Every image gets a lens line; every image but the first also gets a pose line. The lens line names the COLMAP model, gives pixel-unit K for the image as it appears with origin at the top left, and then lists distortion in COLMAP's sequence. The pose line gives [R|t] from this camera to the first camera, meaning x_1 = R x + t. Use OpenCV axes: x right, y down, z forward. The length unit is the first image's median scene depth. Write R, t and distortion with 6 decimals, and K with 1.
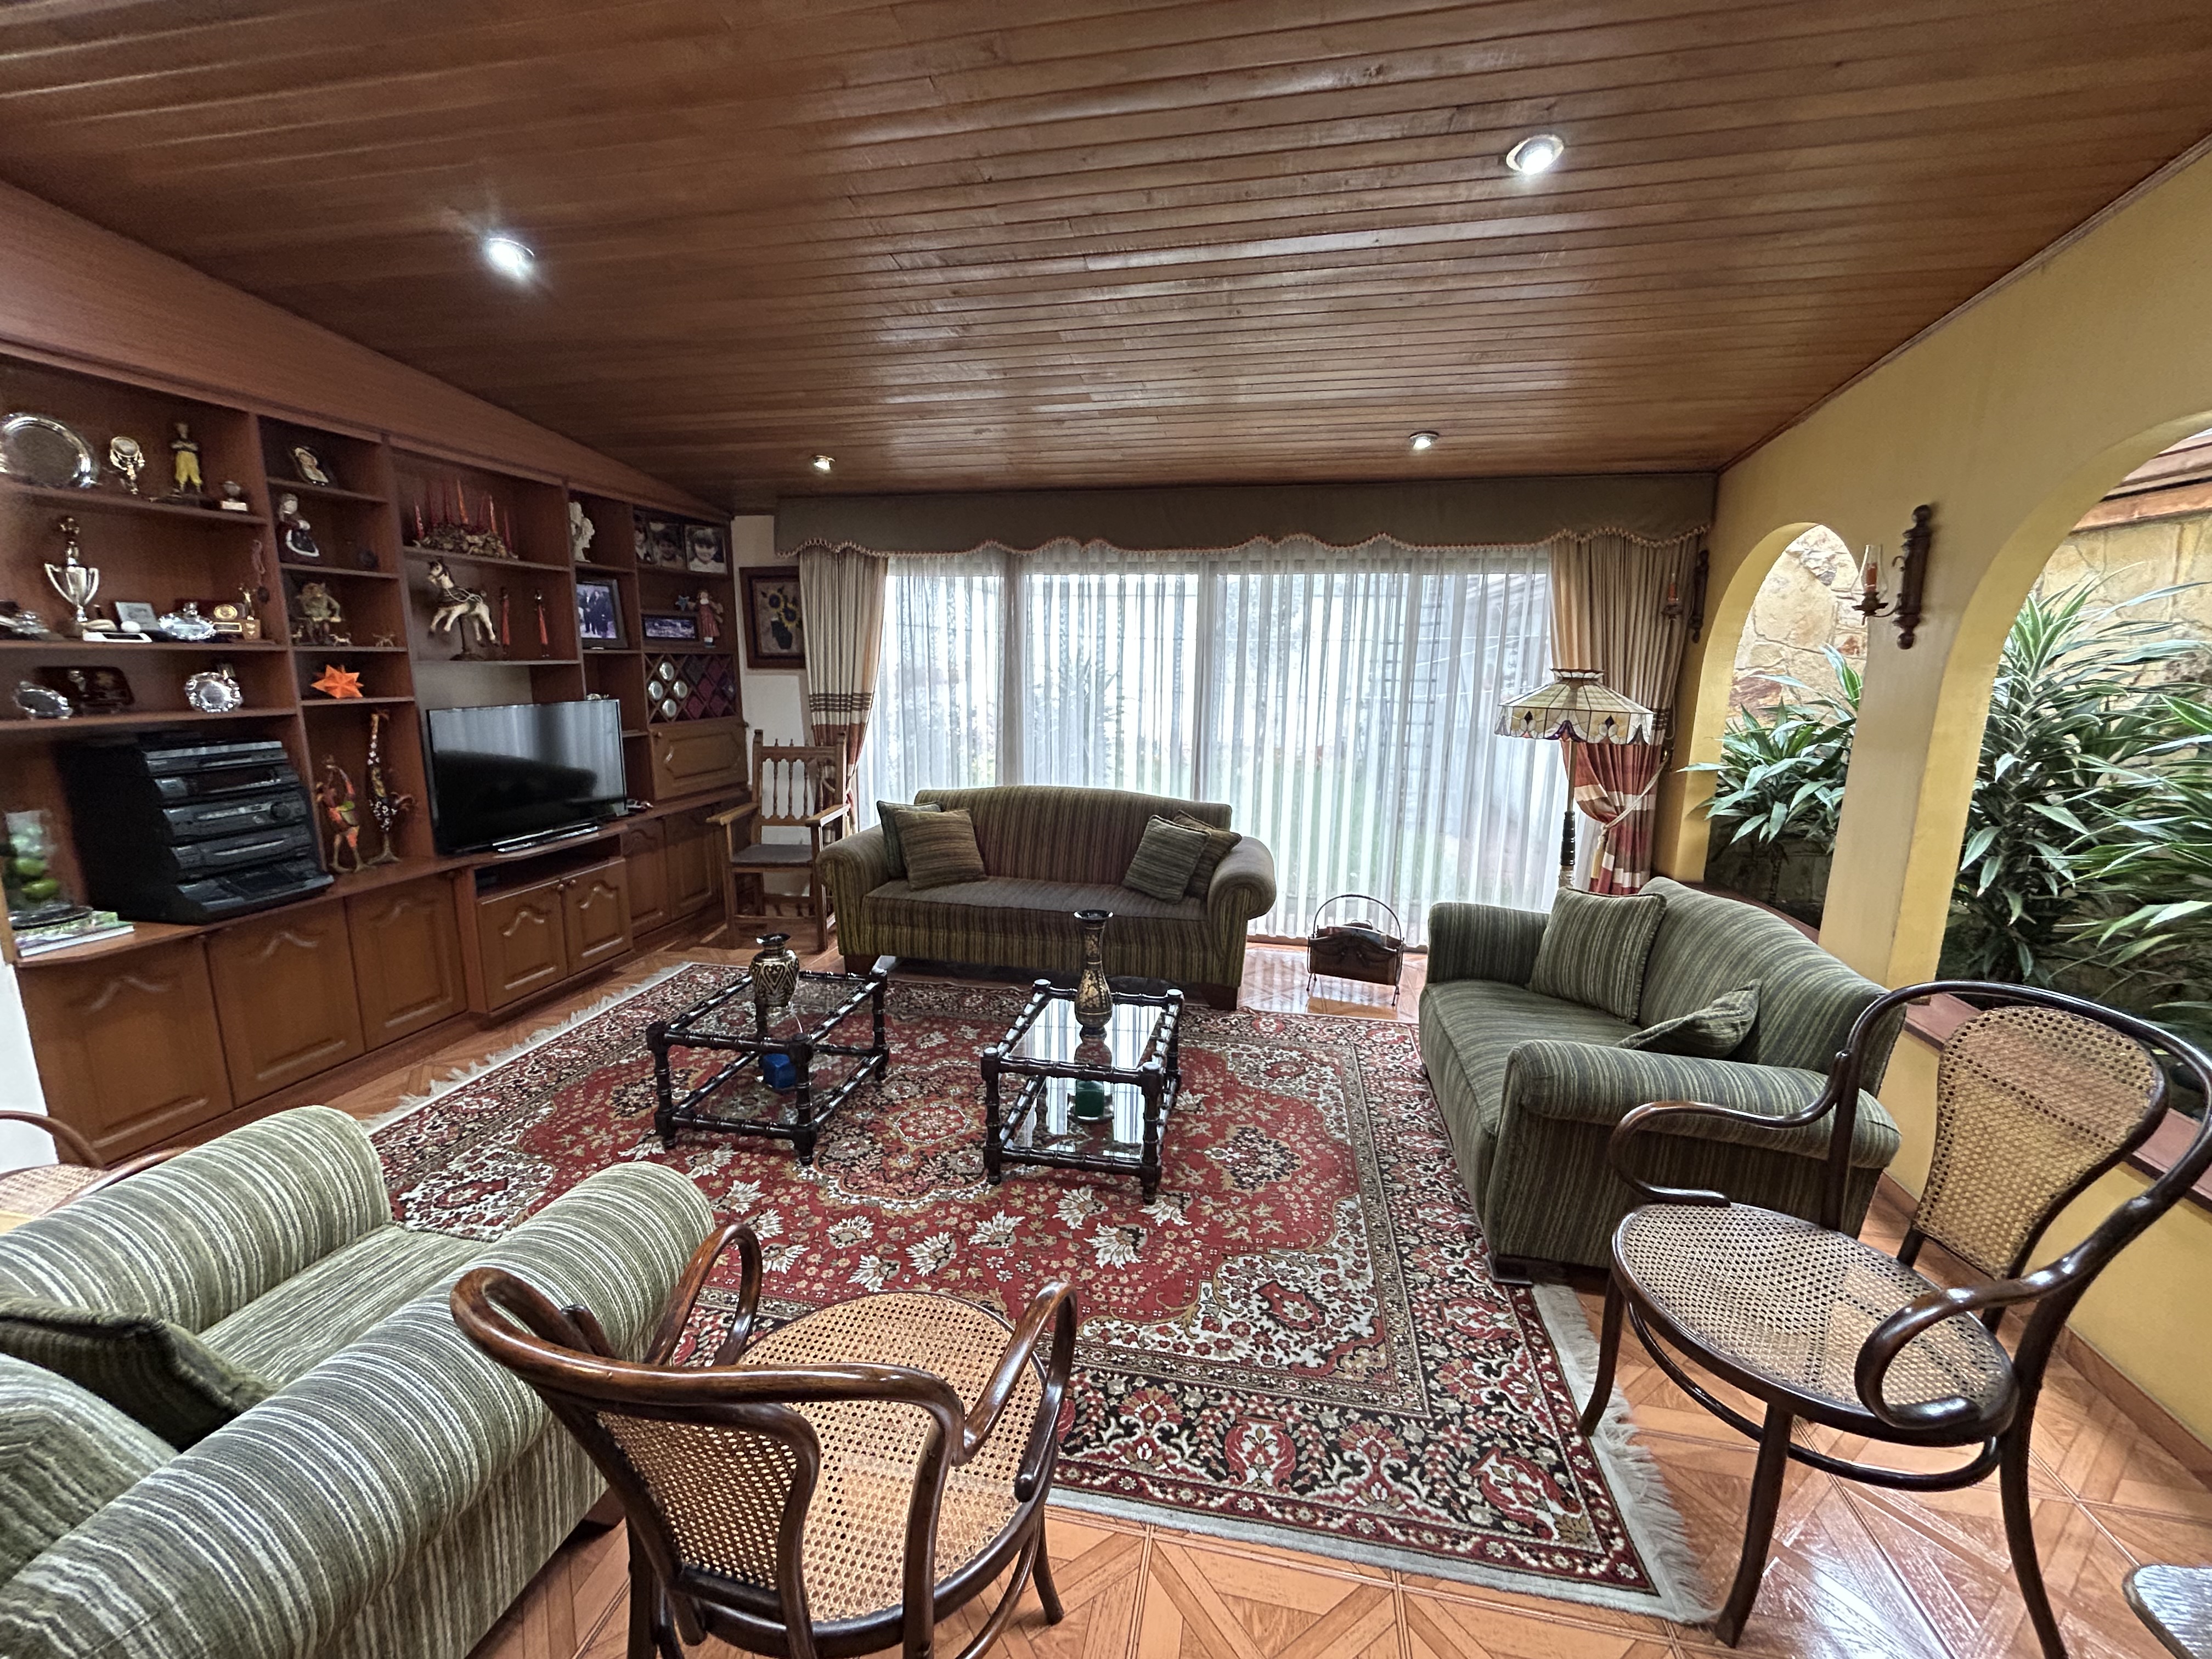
lens RADIAL K [[890.9, 0, 1096.1], [0, 890.9, 827.1], [0, 0, 1]] dist [0.002944, -0.000016]
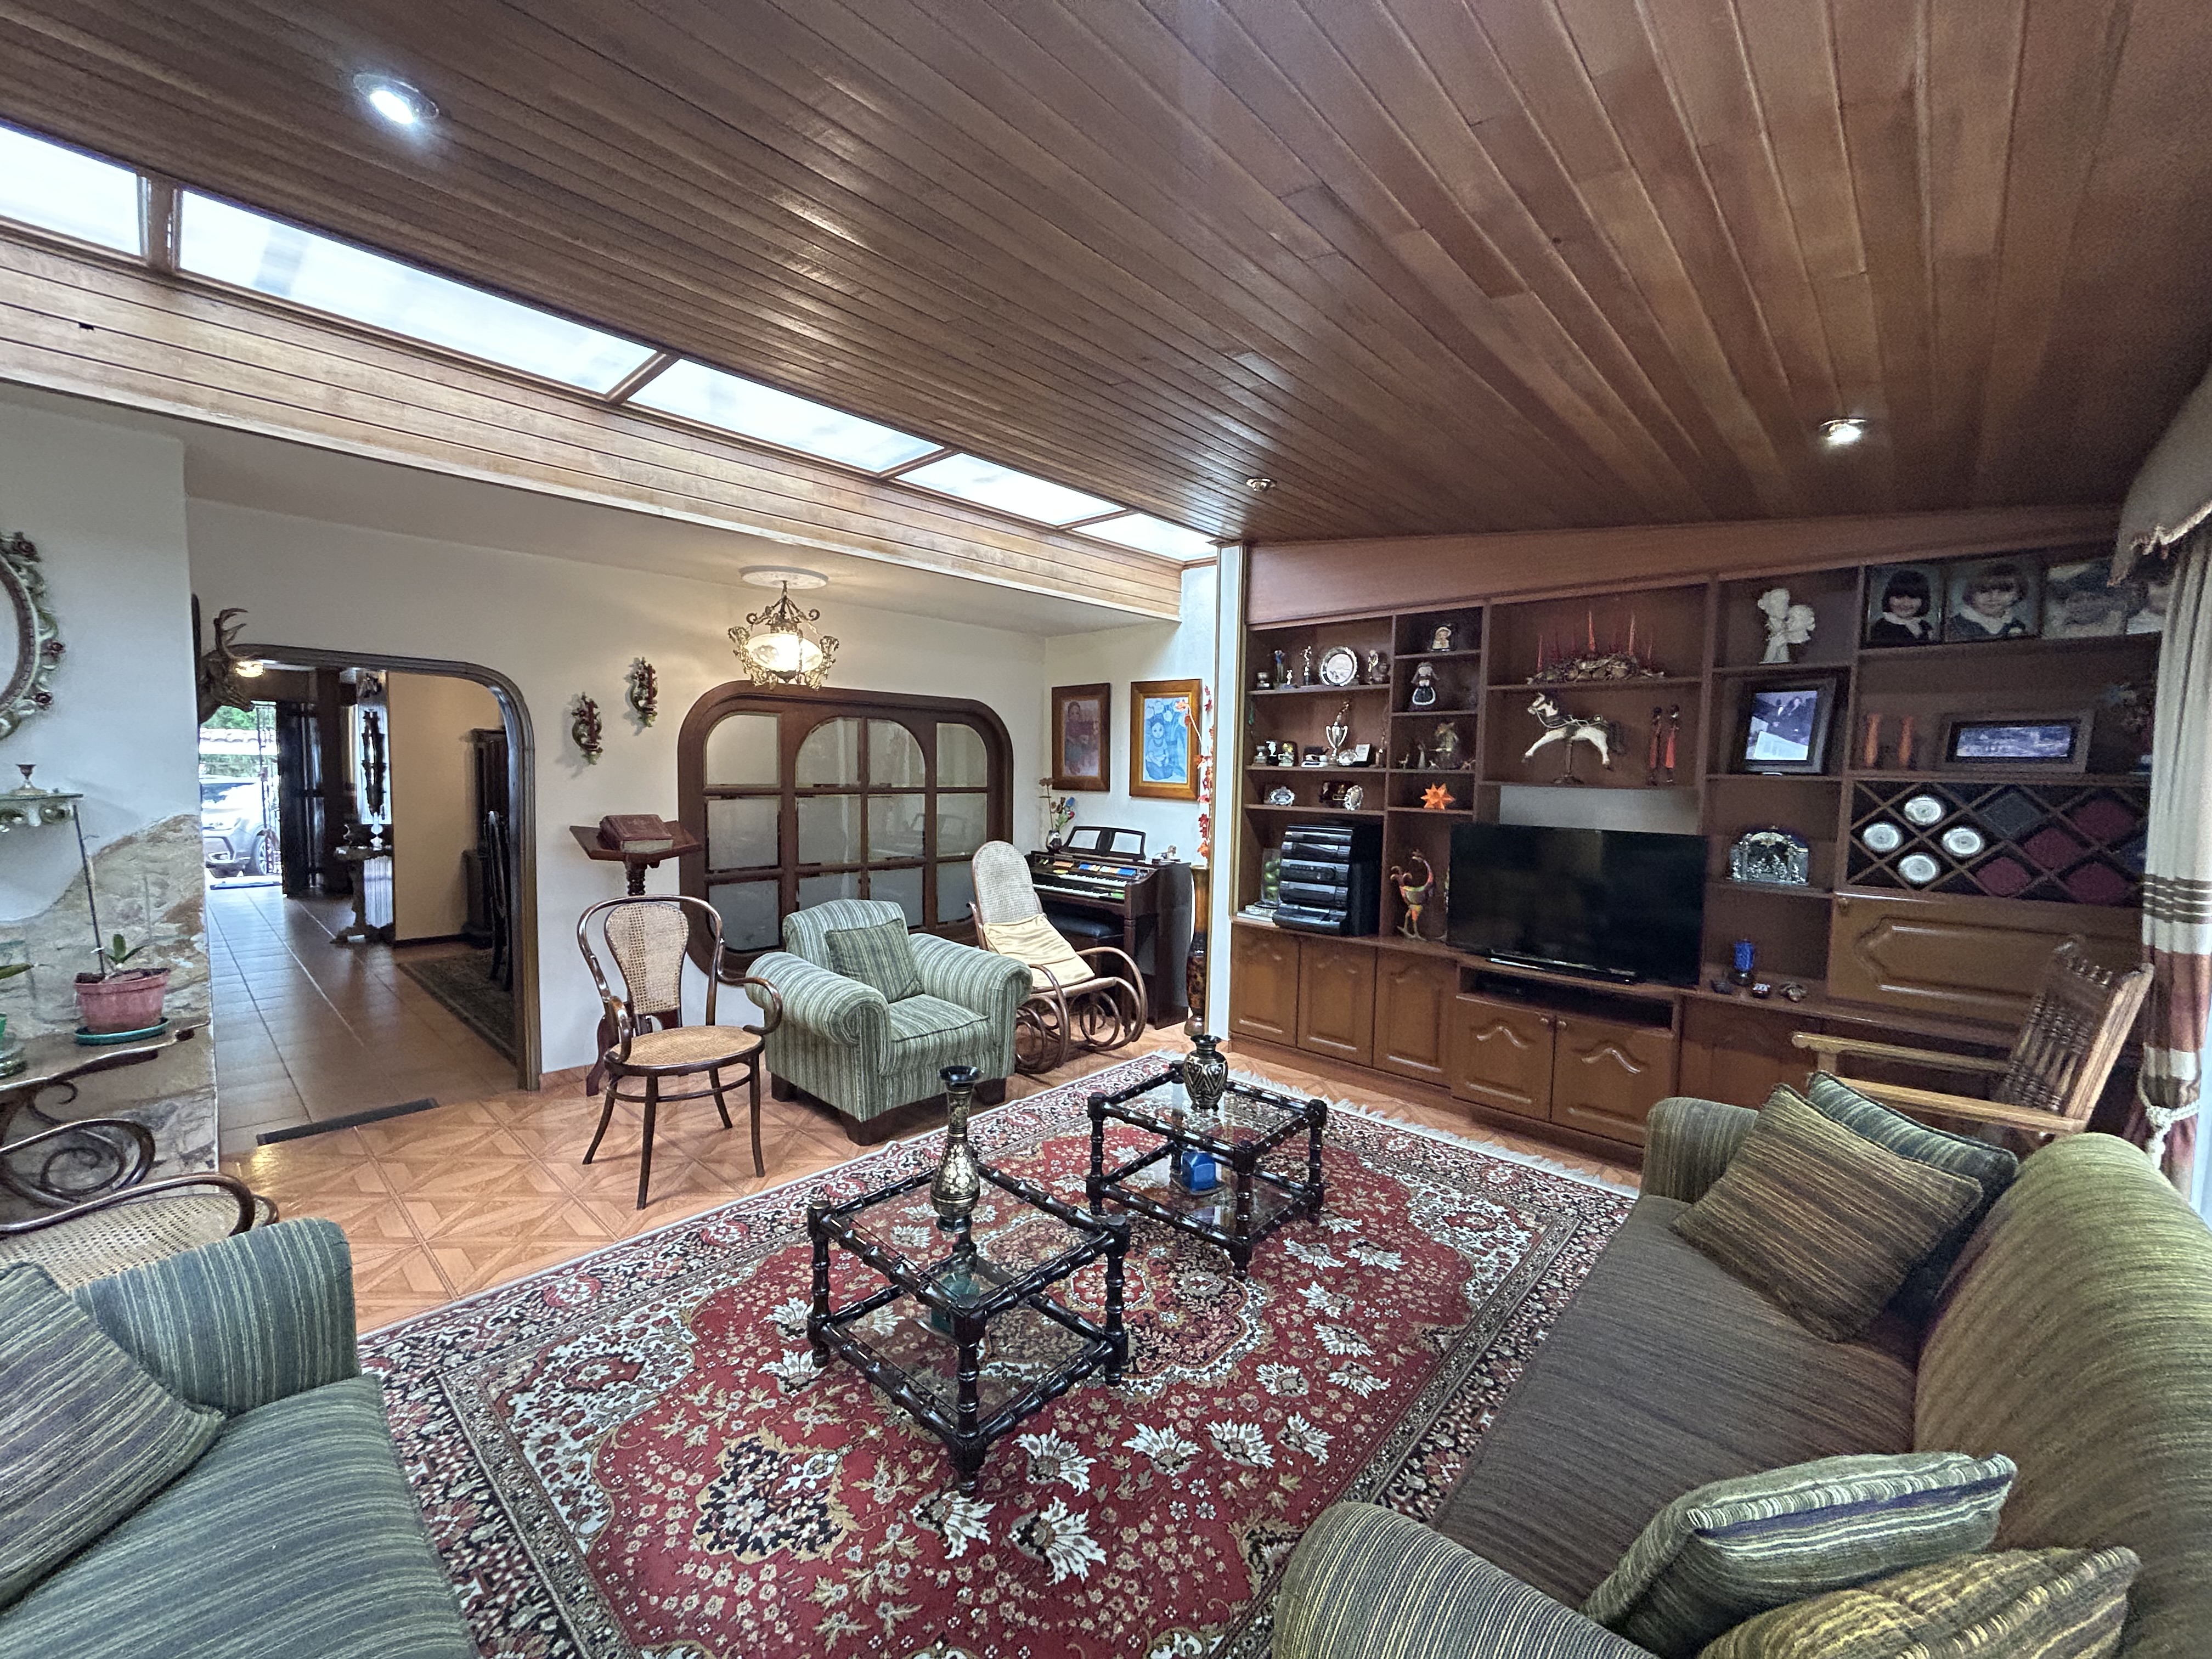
lens RADIAL K [[900.5, 0, 1099.4], [0, 900.5, 821.9], [0, 0, 1]] dist [-0.016000, 0.009918]
pose [[-0.519006, 0.028767, -0.854286, 0.717278], [-0.188682, 0.970925, 0.147325, -0.304564], [0.833686, 0.237651, -0.498488, 1.689274]]
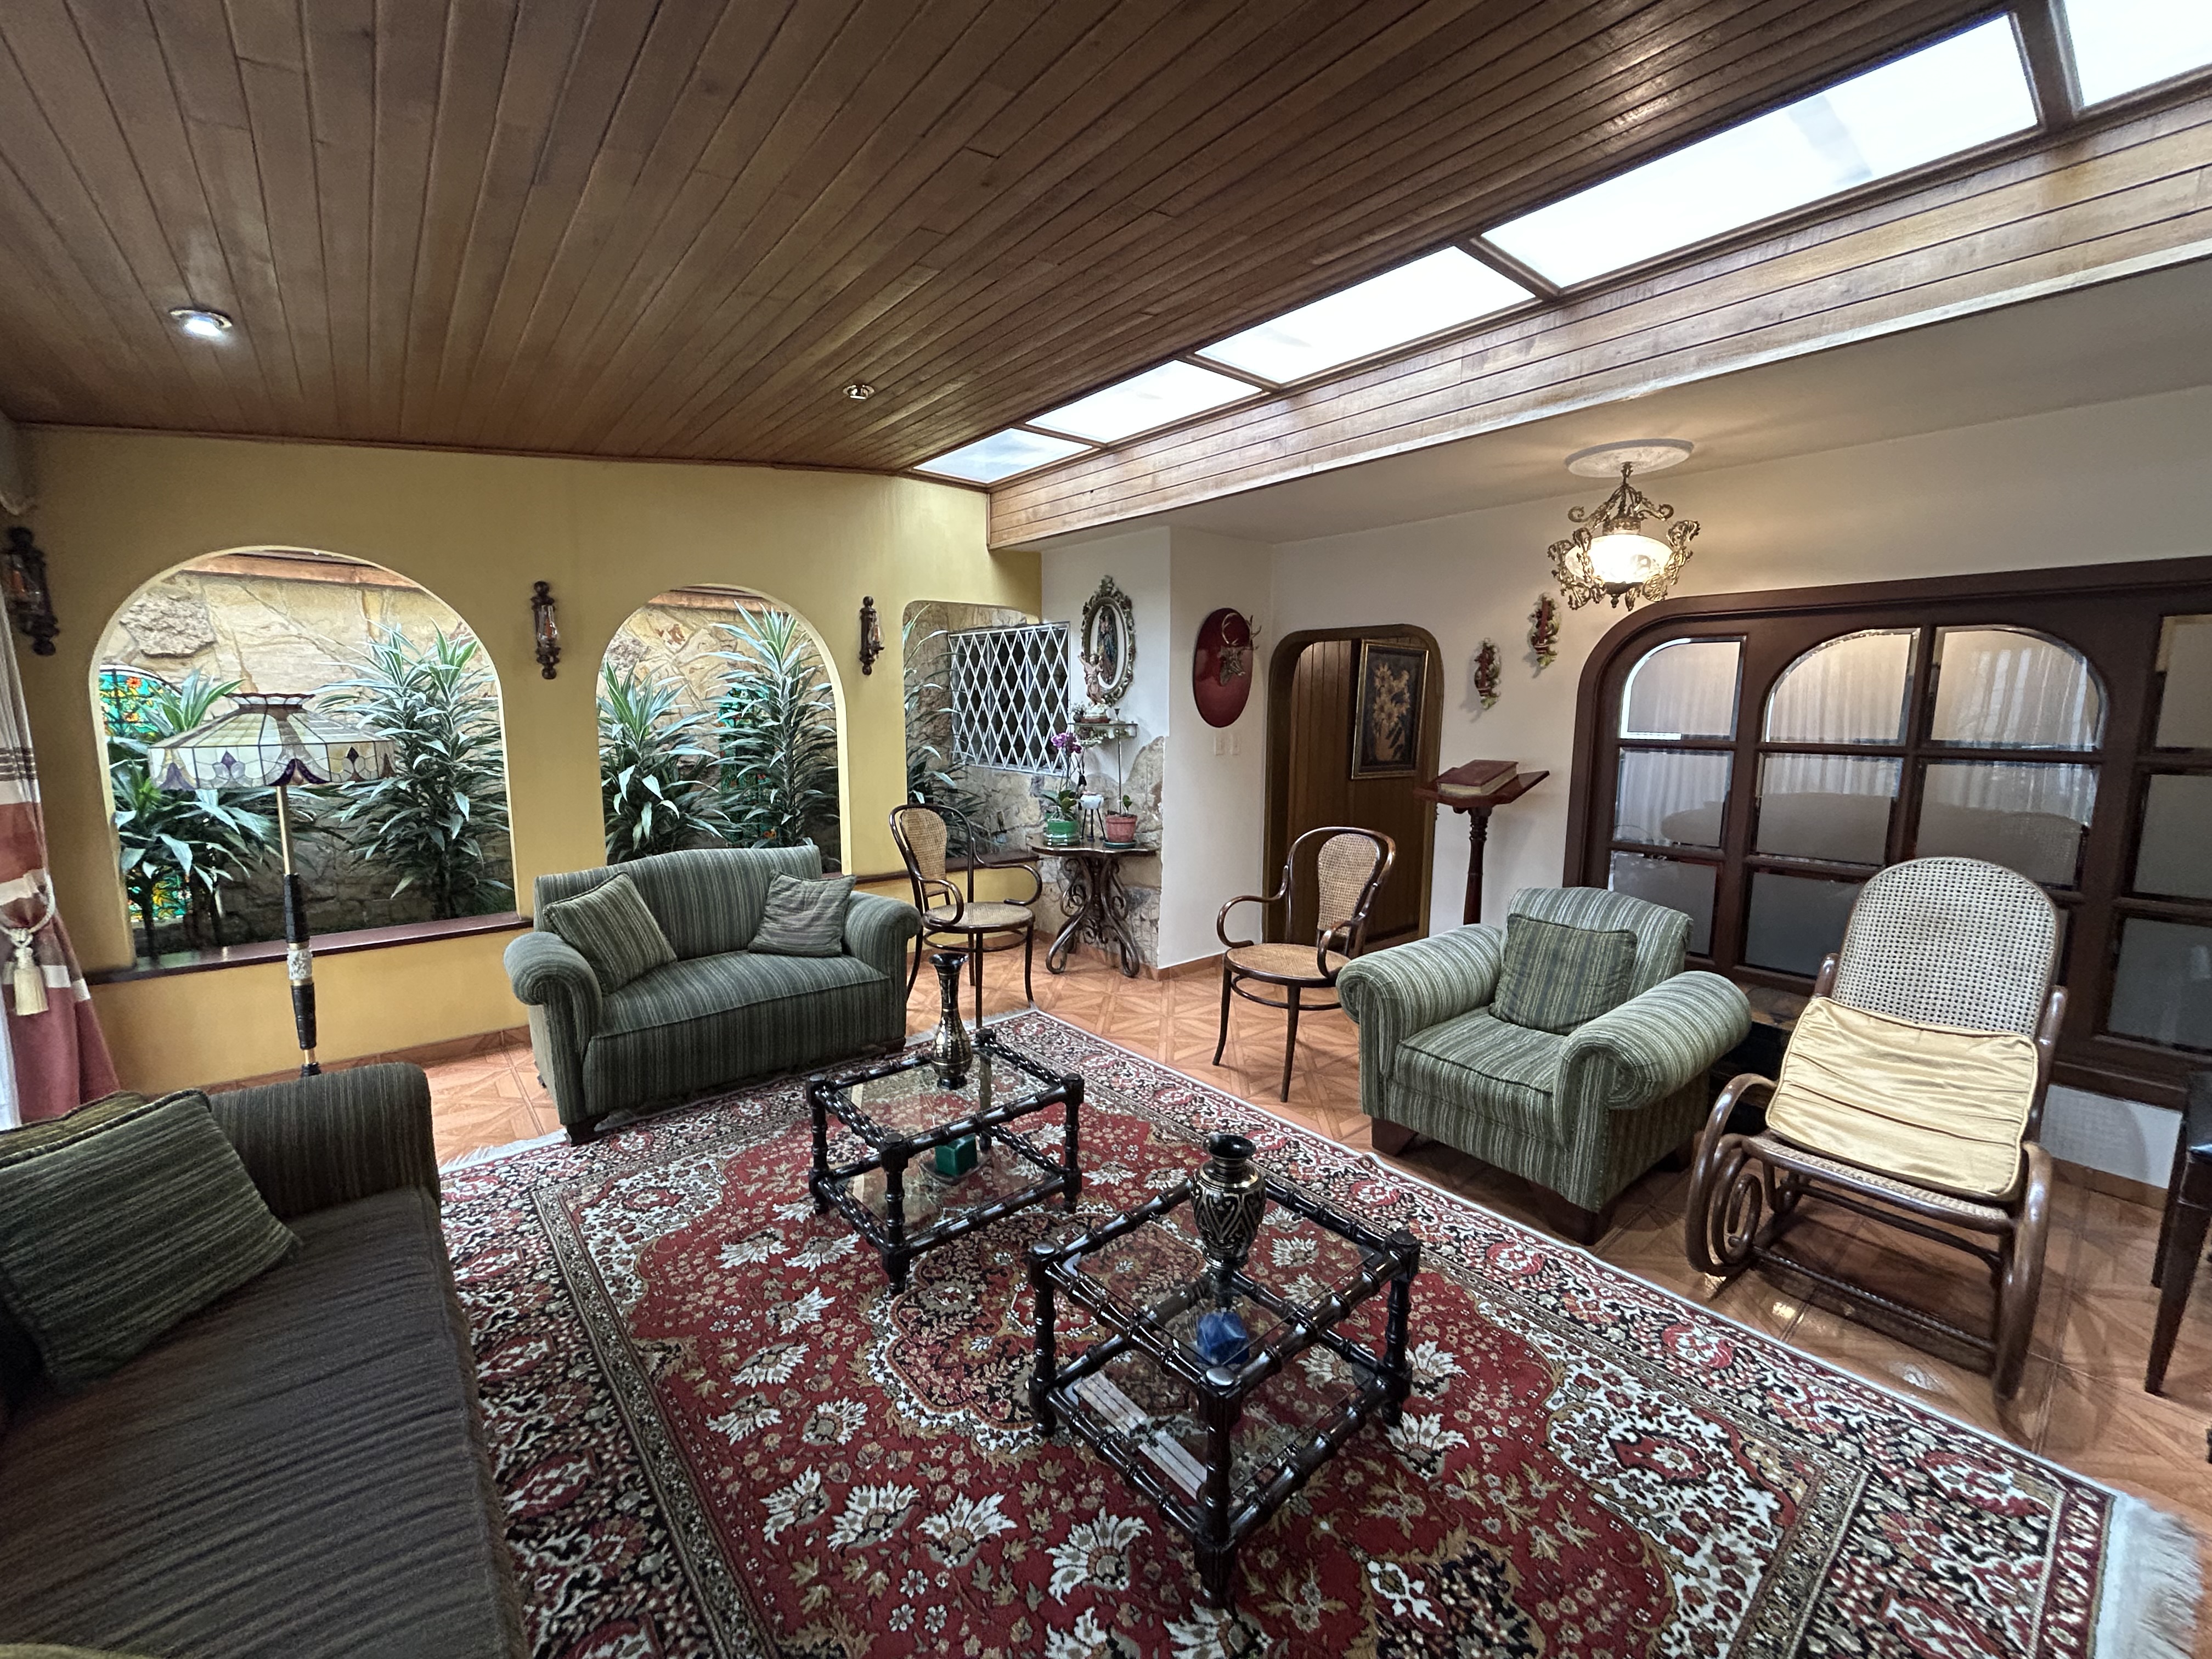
lens RADIAL K [[890.9, 0, 1096.1], [0, 890.9, 827.1], [0, 0, 1]] dist [0.002944, -0.000016]
pose [[-0.774878, -0.106062, 0.623150, -0.811380], [0.103504, 0.951228, 0.290608, -0.340345], [-0.623579, 0.289684, -0.726107, 1.798092]]
